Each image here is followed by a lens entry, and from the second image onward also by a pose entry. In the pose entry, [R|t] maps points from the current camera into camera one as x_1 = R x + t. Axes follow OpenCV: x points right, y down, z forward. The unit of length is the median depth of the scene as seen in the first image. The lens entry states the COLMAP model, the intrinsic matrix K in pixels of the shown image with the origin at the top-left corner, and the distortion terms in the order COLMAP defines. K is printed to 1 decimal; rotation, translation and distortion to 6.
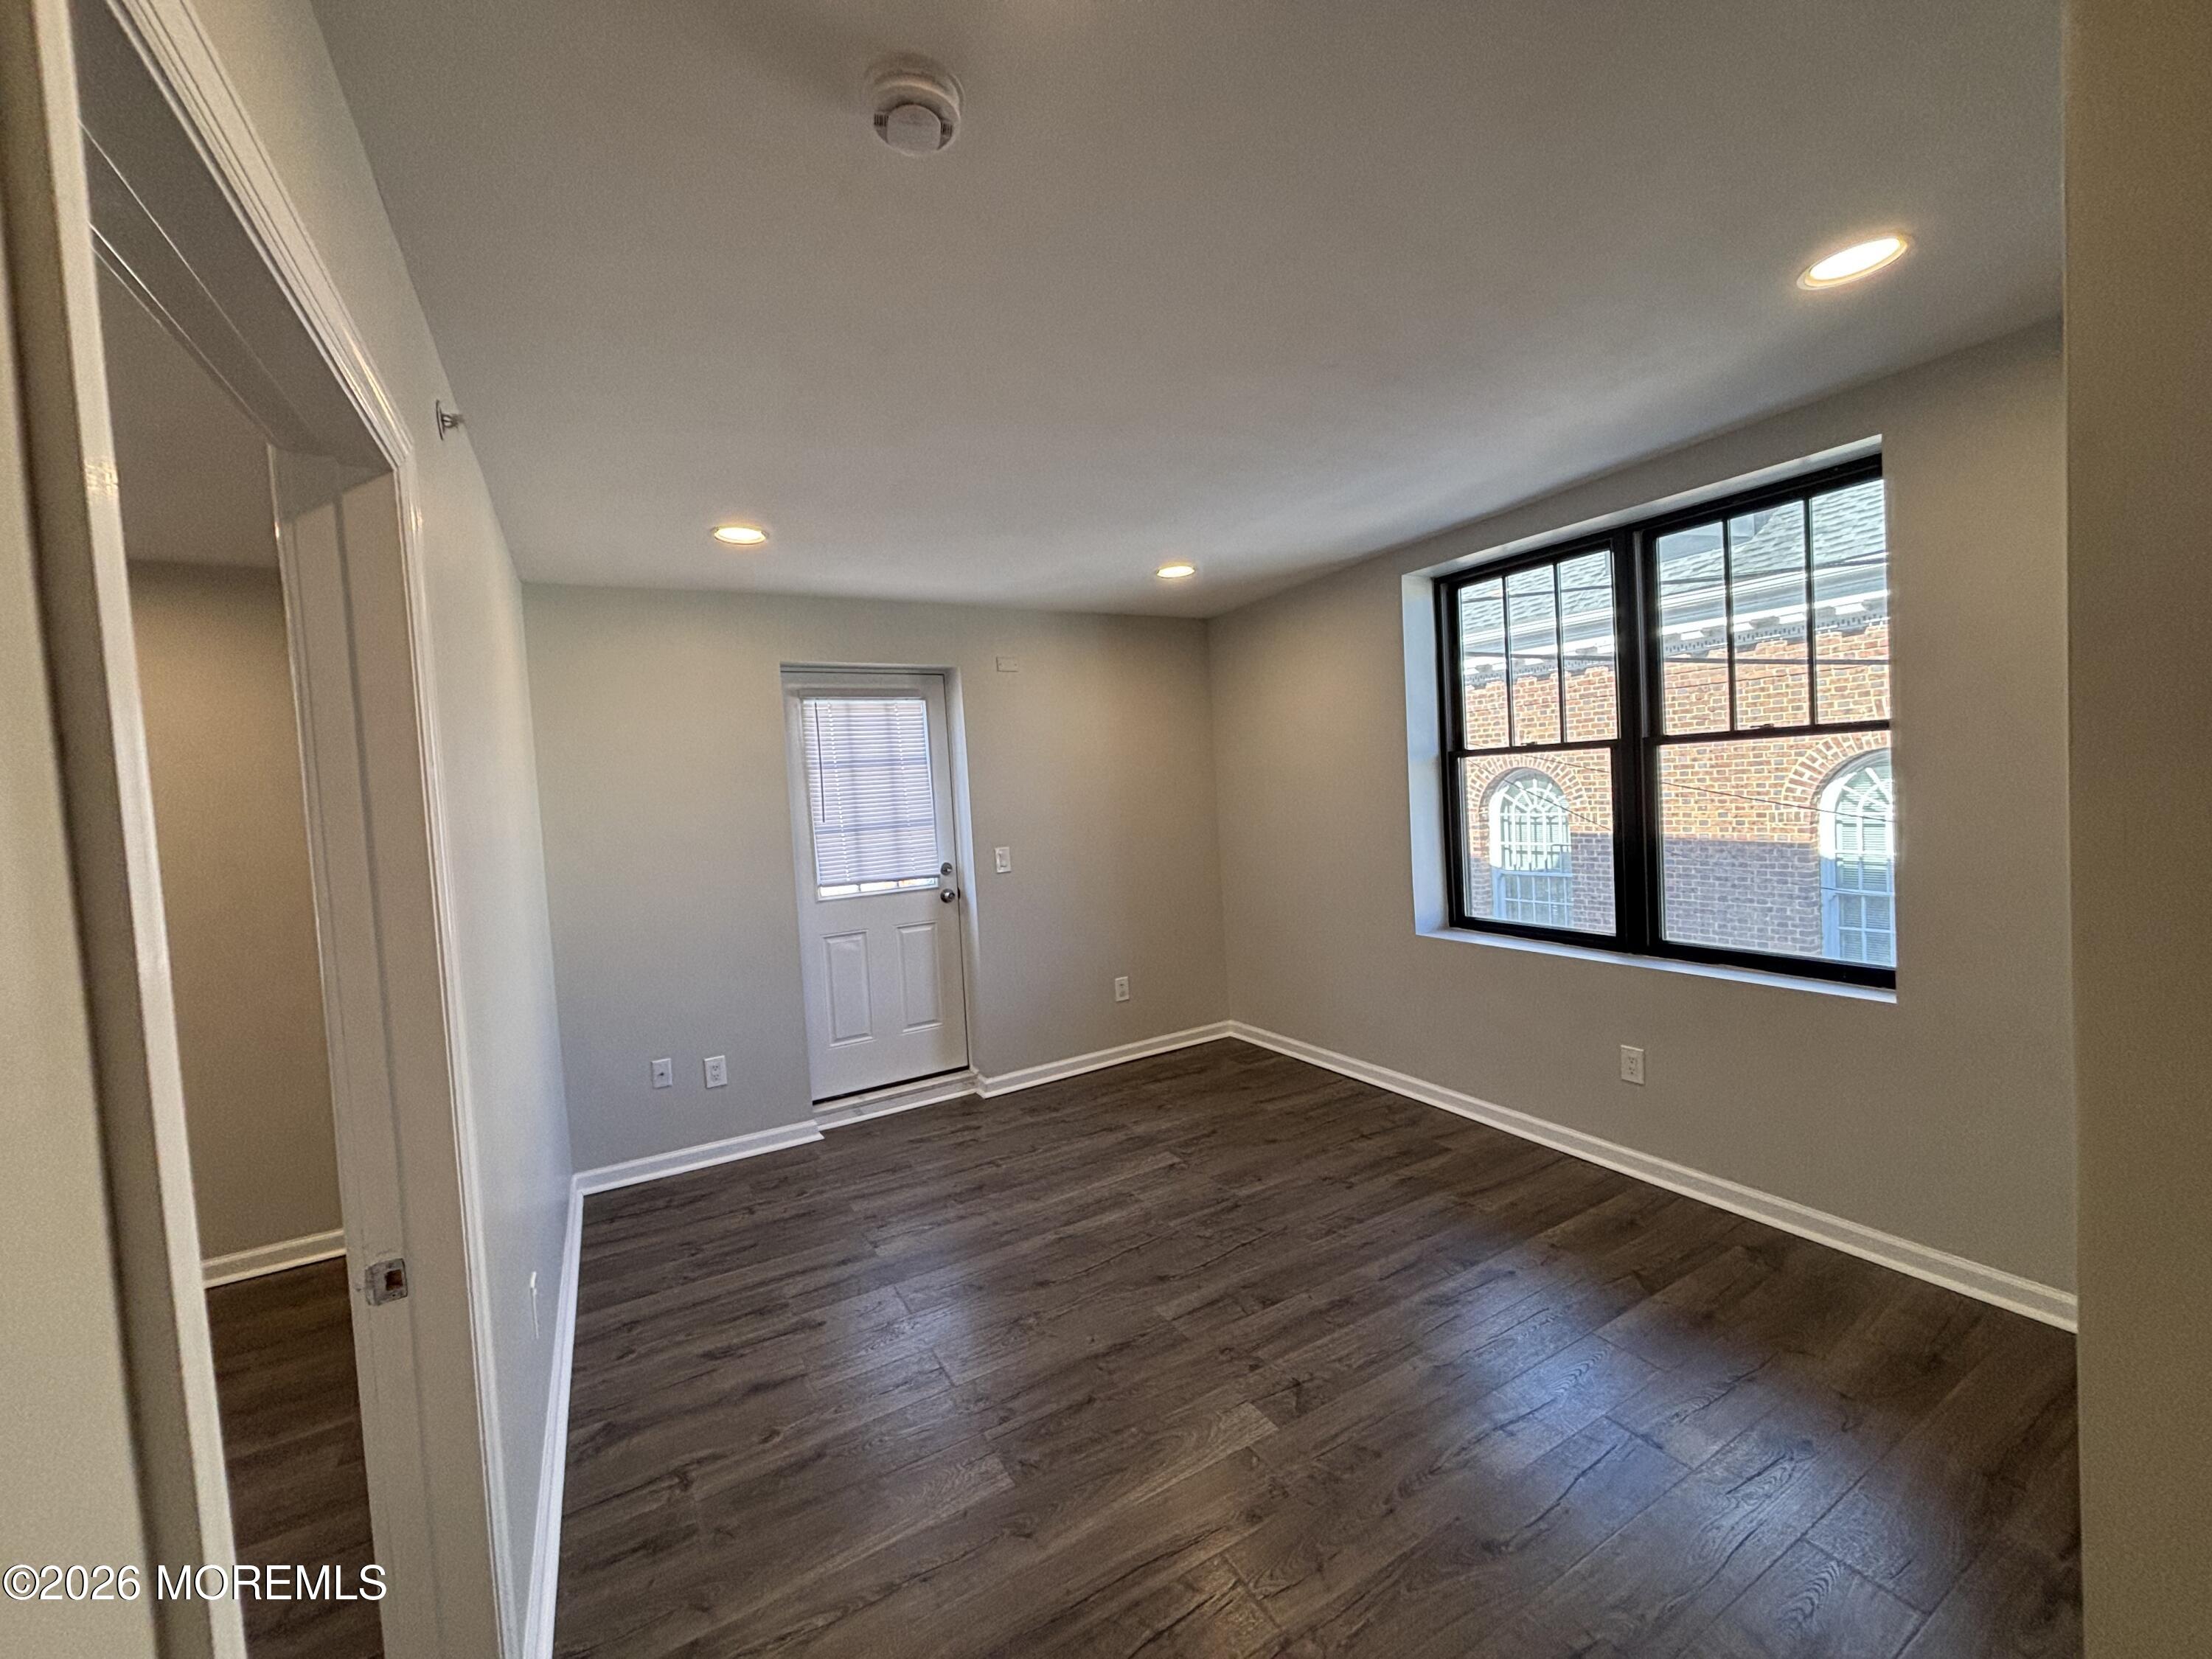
lens RADIAL K [[903.5, 0, 1112.7], [0, 903.5, 821.2], [0, 0, 1]] dist [0.018991, 0.000320]
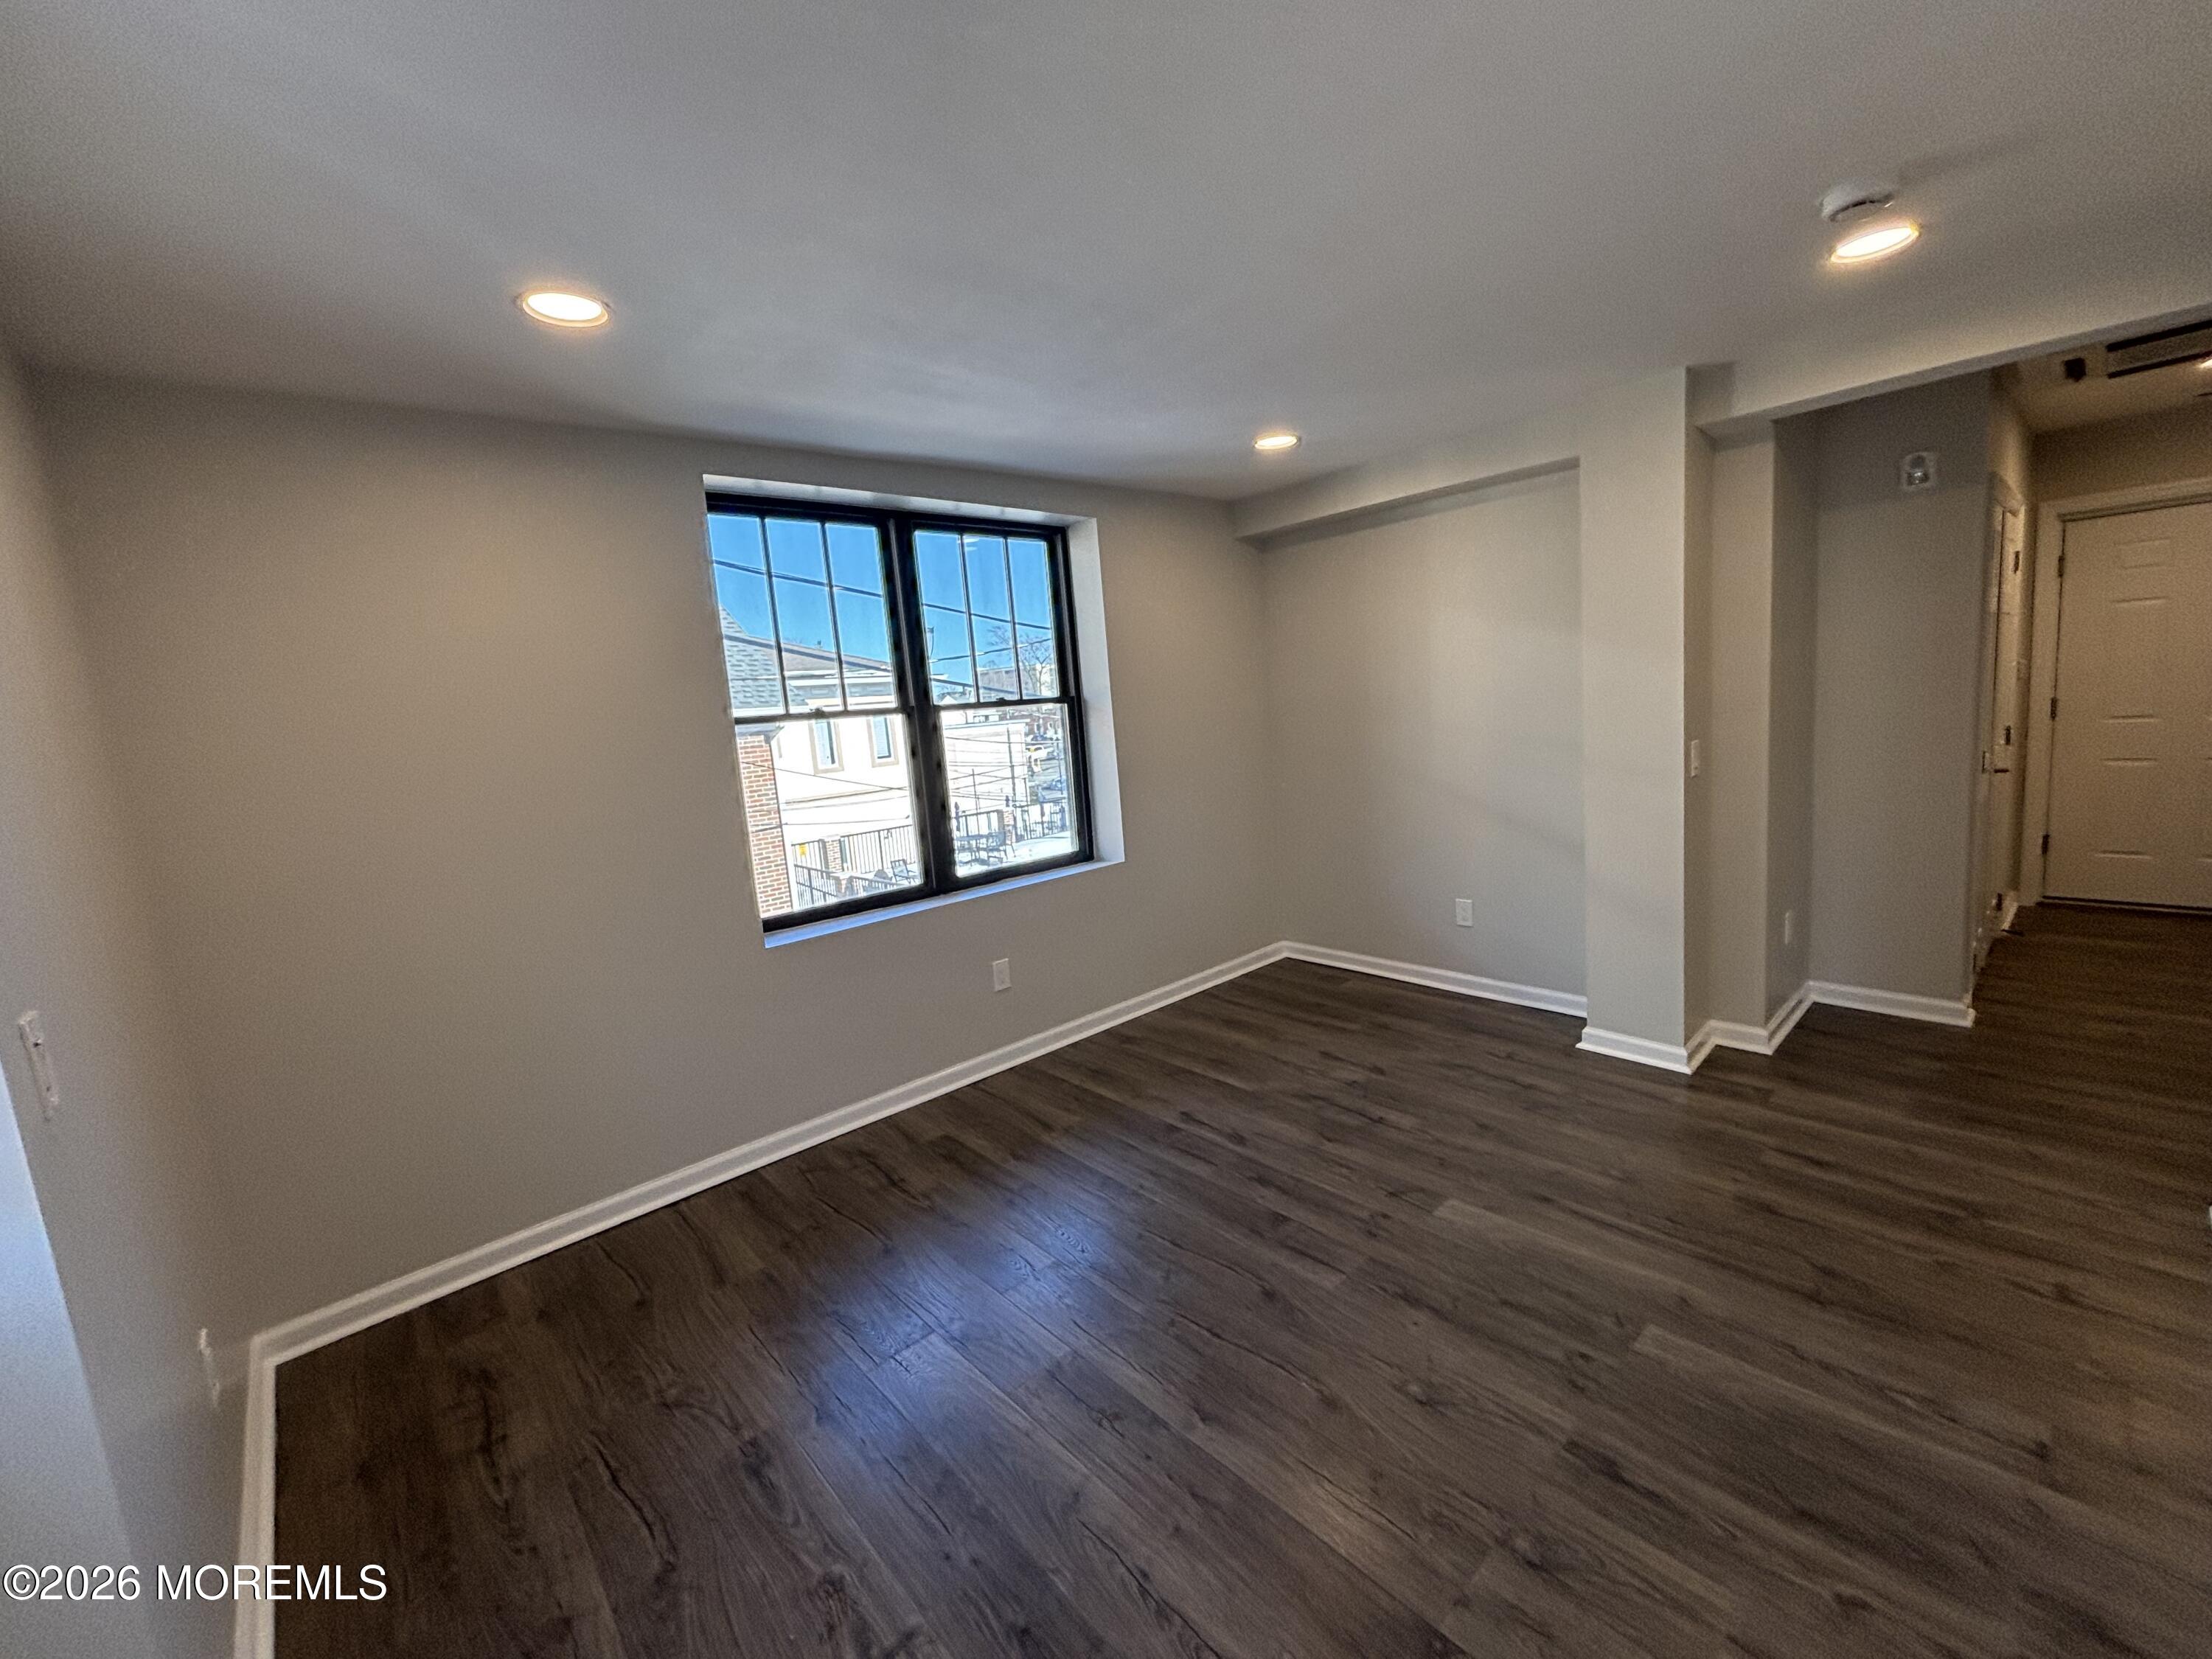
lens RADIAL K [[903.5, 0, 1112.7], [0, 903.5, 821.2], [0, 0, 1]] dist [0.018991, 0.000320]
pose [[-0.213451, -0.047655, 0.975791, -0.625335], [0.131106, 0.988378, 0.076948, -0.003637], [-0.968117, 0.144356, -0.204722, 1.109170]]
